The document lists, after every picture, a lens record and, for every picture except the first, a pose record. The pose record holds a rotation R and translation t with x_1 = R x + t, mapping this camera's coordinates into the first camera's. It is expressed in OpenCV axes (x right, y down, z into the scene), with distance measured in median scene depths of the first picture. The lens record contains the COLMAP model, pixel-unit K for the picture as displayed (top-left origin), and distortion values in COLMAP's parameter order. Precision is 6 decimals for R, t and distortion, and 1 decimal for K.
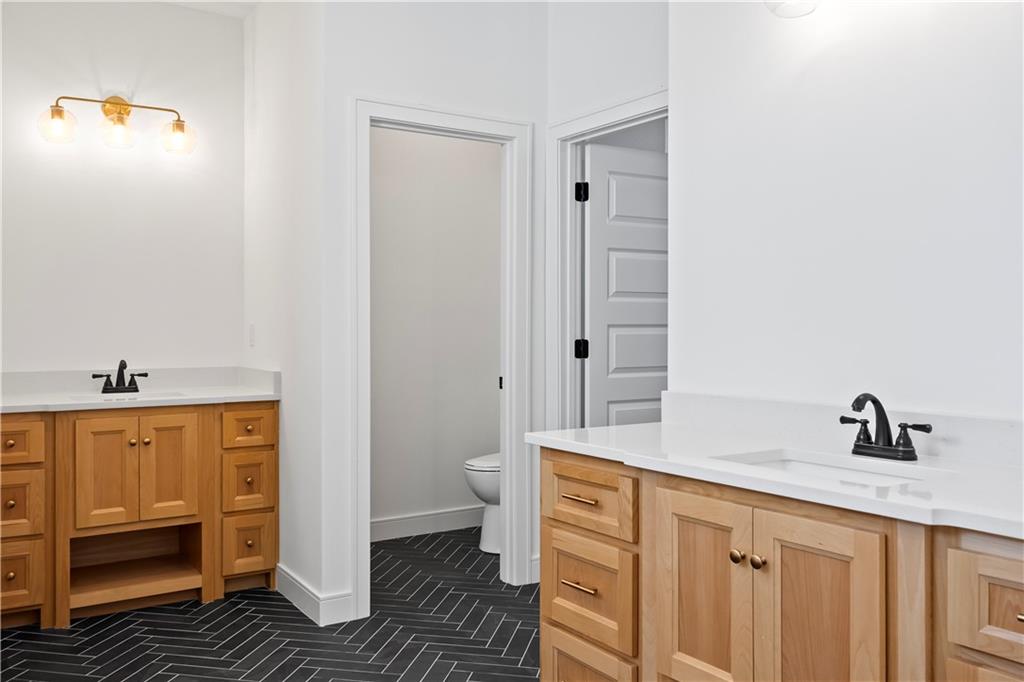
lens RADIAL K [[878.7, 0, 510.8], [0, 878.7, 321.0], [0, 0, 1]] dist [-0.003158, 0.004698]
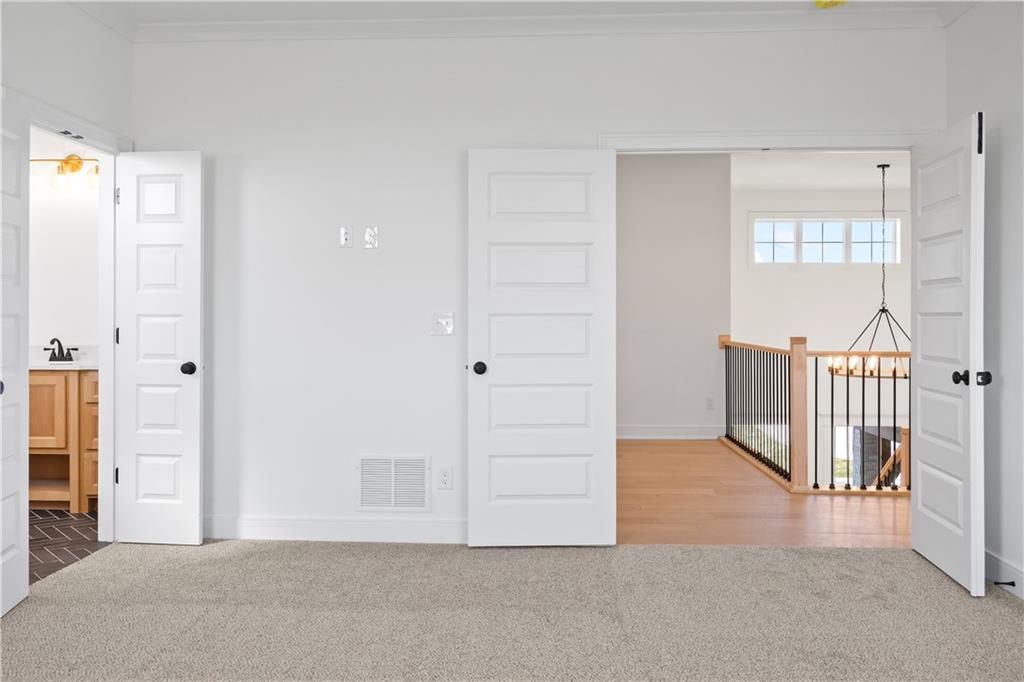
lens RADIAL K [[878.7, 0, 510.8], [0, 878.7, 321.0], [0, 0, 1]] dist [-0.003158, 0.004698]
pose [[0.605442, -0.003509, 0.795882, -0.976623], [-0.004802, 0.999956, 0.008061, -0.003676], [-0.795875, -0.008702, 0.605399, -1.918920]]
